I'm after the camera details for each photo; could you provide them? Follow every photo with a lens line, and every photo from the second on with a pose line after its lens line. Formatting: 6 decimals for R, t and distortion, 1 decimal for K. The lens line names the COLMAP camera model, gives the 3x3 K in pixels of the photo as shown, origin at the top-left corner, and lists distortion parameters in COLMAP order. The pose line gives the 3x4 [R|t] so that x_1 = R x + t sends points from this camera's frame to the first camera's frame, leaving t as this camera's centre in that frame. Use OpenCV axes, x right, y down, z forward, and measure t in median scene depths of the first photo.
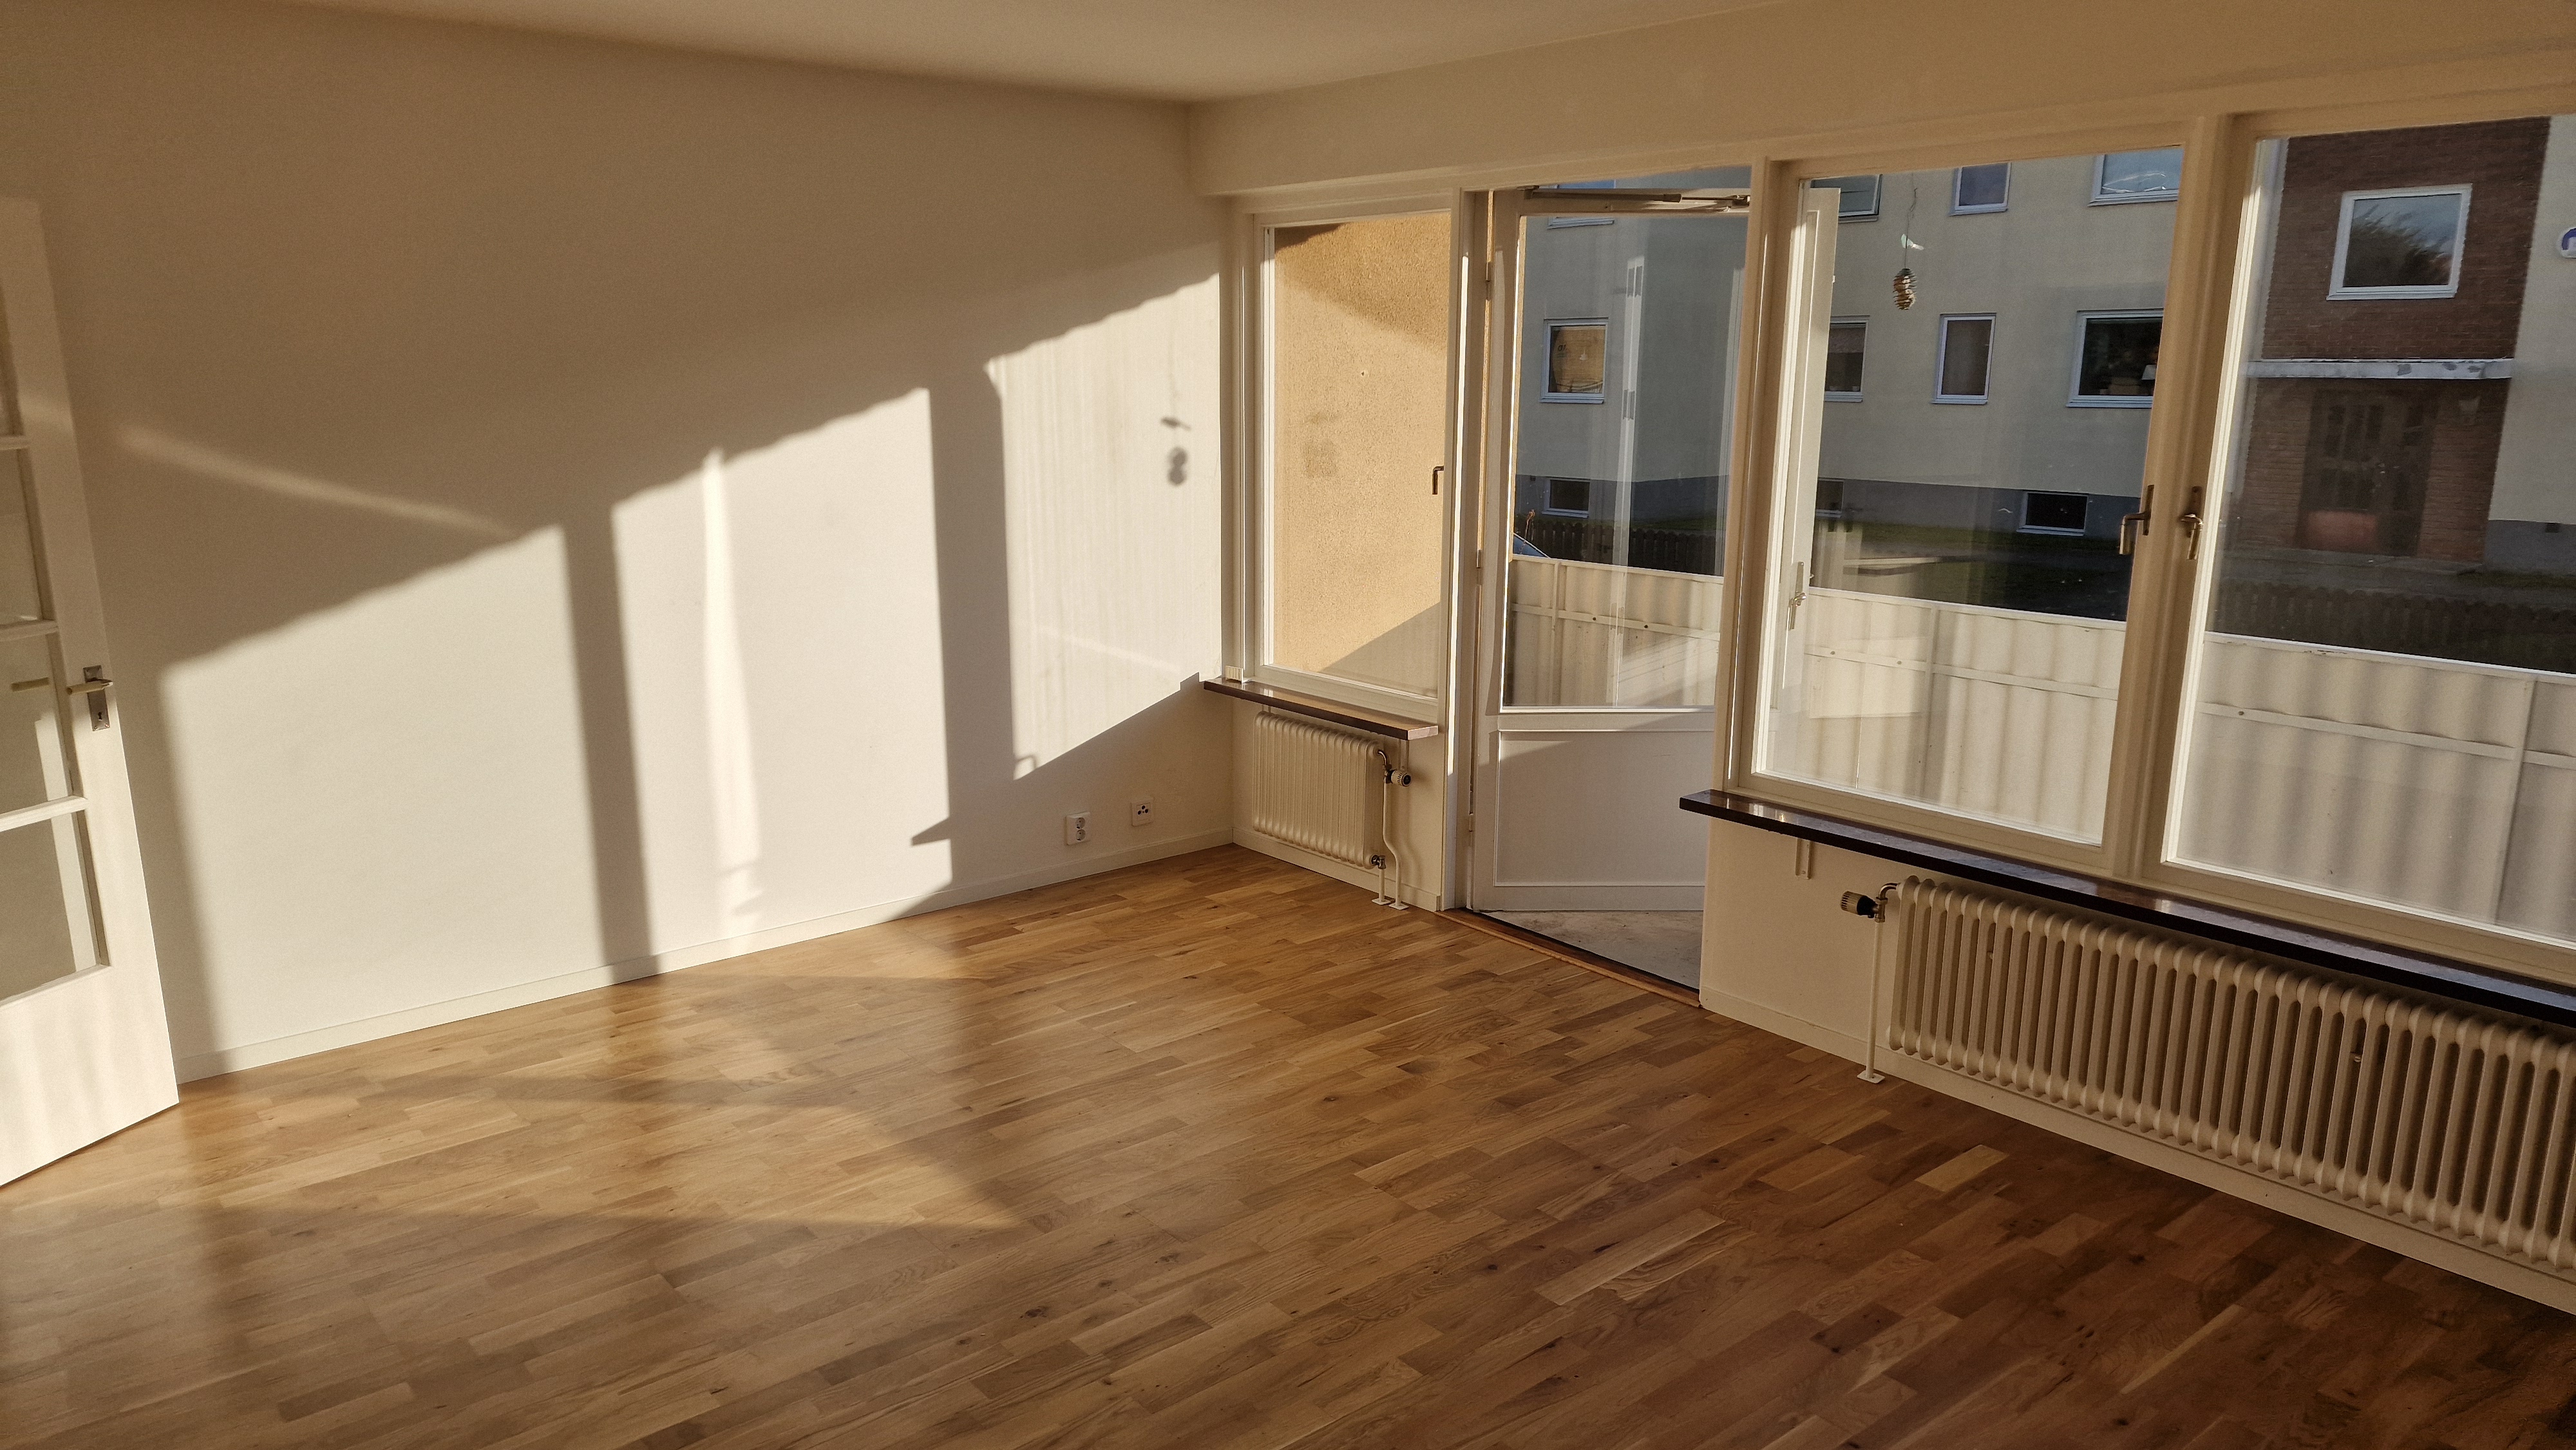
lens RADIAL K [[1738.5, 0, 1291.6], [0, 1738.5, 743.8], [0, 0, 1]] dist [0.075691, -0.011451]
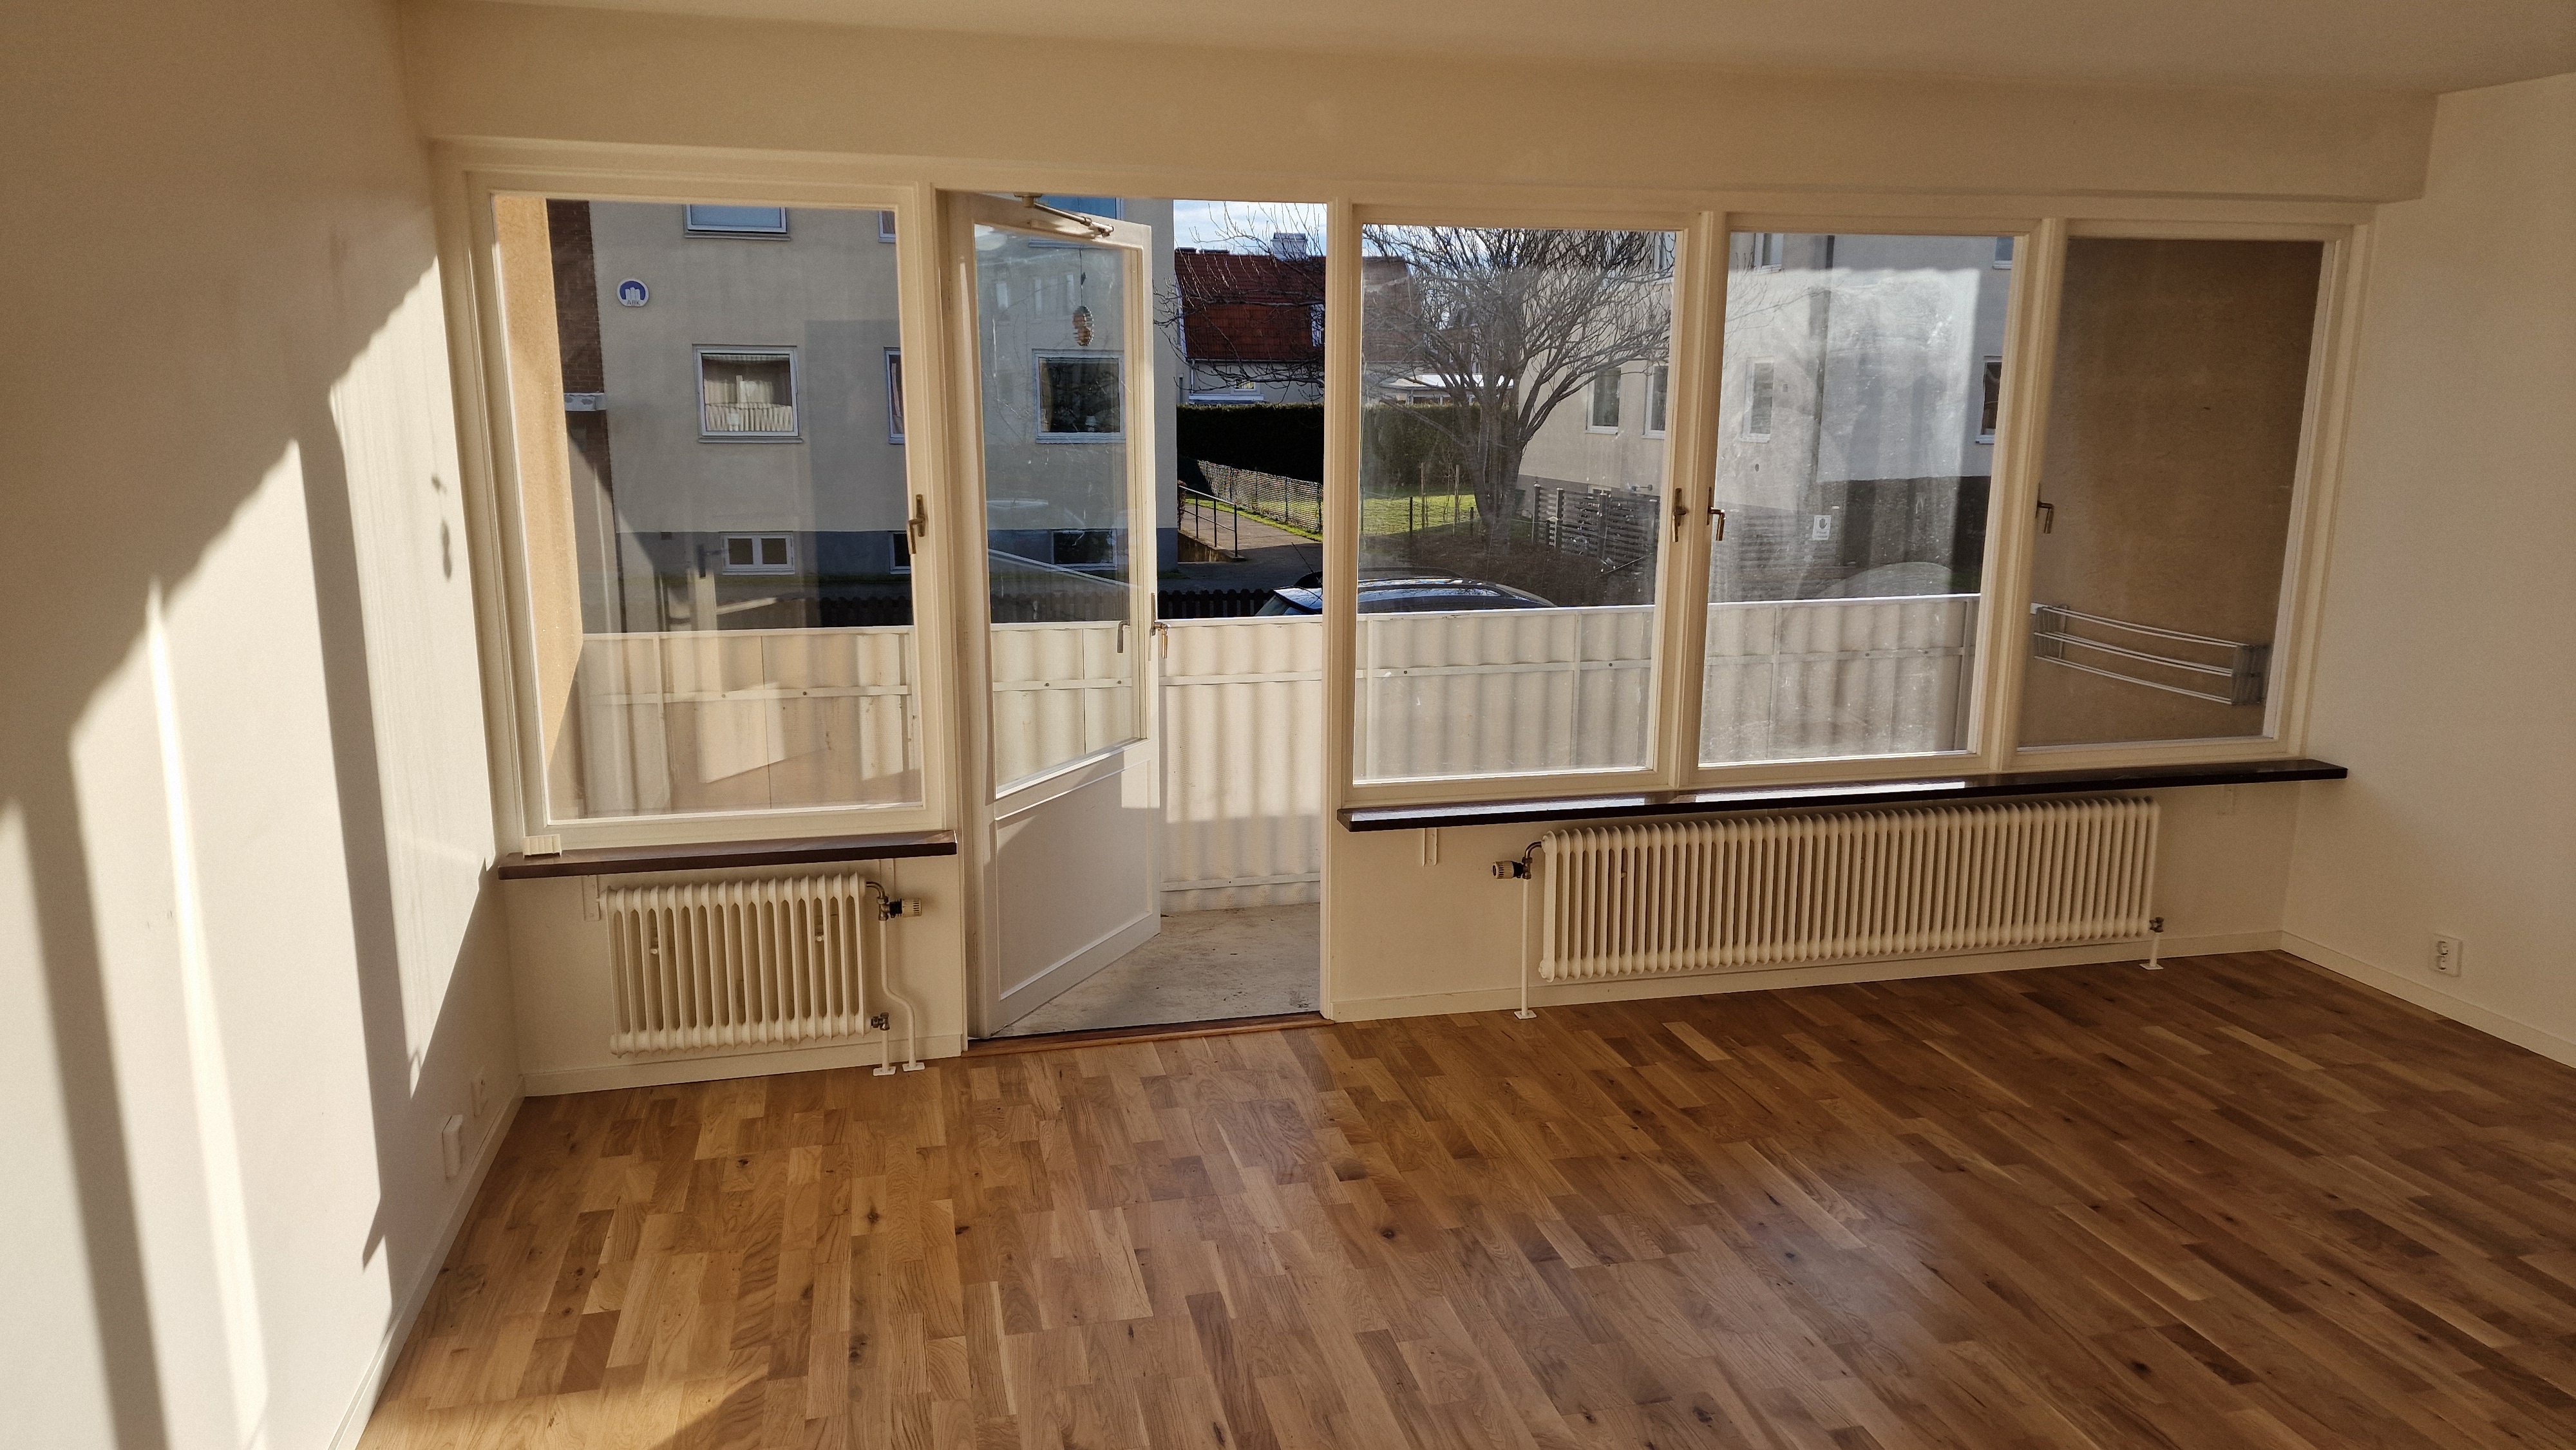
lens RADIAL K [[1738.5, 0, 1298.6], [0, 1738.5, 720.4], [0, 0, 1]] dist [0.075691, -0.011451]
pose [[0.434137, -0.171436, 0.884384, -0.710457], [0.196364, 0.976127, 0.092827, -0.132904], [-0.879185, 0.133362, 0.457436, 0.594642]]
